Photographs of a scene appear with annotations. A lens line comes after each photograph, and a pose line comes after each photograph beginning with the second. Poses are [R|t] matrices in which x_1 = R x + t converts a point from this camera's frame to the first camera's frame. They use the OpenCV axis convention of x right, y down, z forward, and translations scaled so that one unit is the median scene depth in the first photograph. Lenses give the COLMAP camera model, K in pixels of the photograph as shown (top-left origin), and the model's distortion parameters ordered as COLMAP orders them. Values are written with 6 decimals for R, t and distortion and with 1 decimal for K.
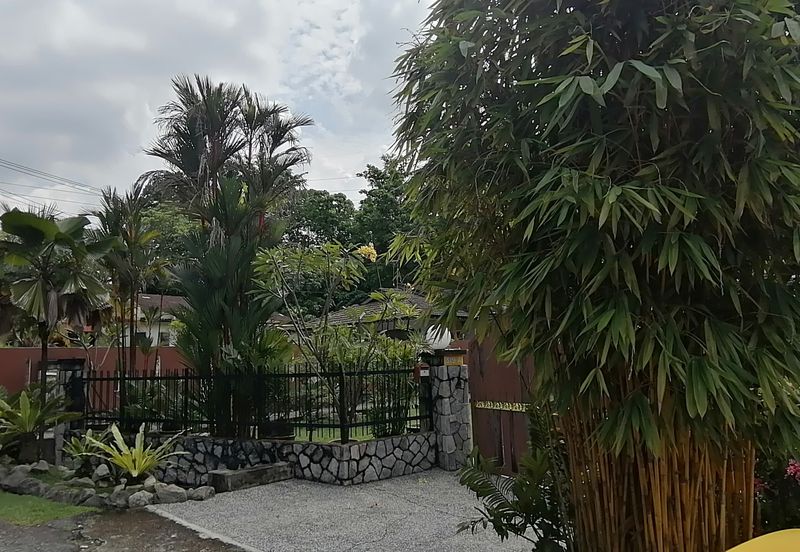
lens RADIAL K [[576.3, 0, 372.7], [0, 576.3, 295.0], [0, 0, 1]] dist [0.046085, -0.069056]
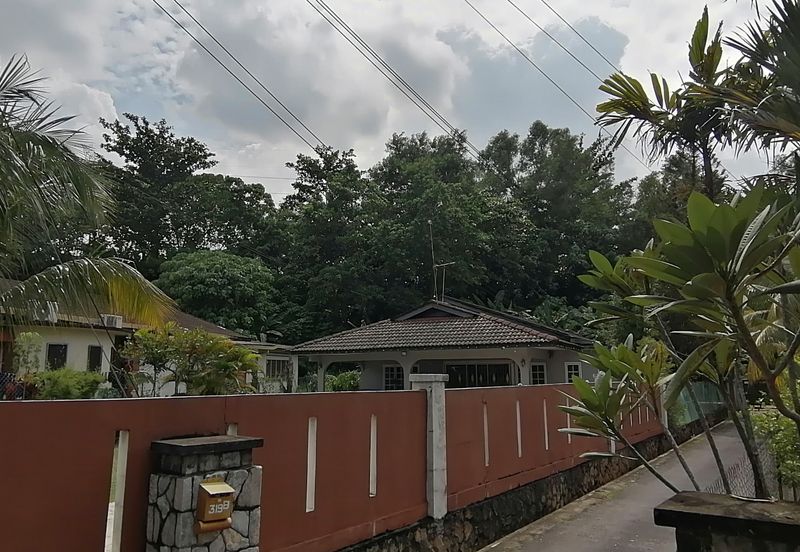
lens RADIAL K [[576.3, 0, 378.8], [0, 576.3, 304.6], [0, 0, 1]] dist [0.046085, -0.069056]
pose [[0.947948, 0.071265, 0.310349, -0.875142], [-0.065558, 0.997433, -0.028795, 0.053095], [-0.311604, 0.006950, 0.950187, 1.019654]]
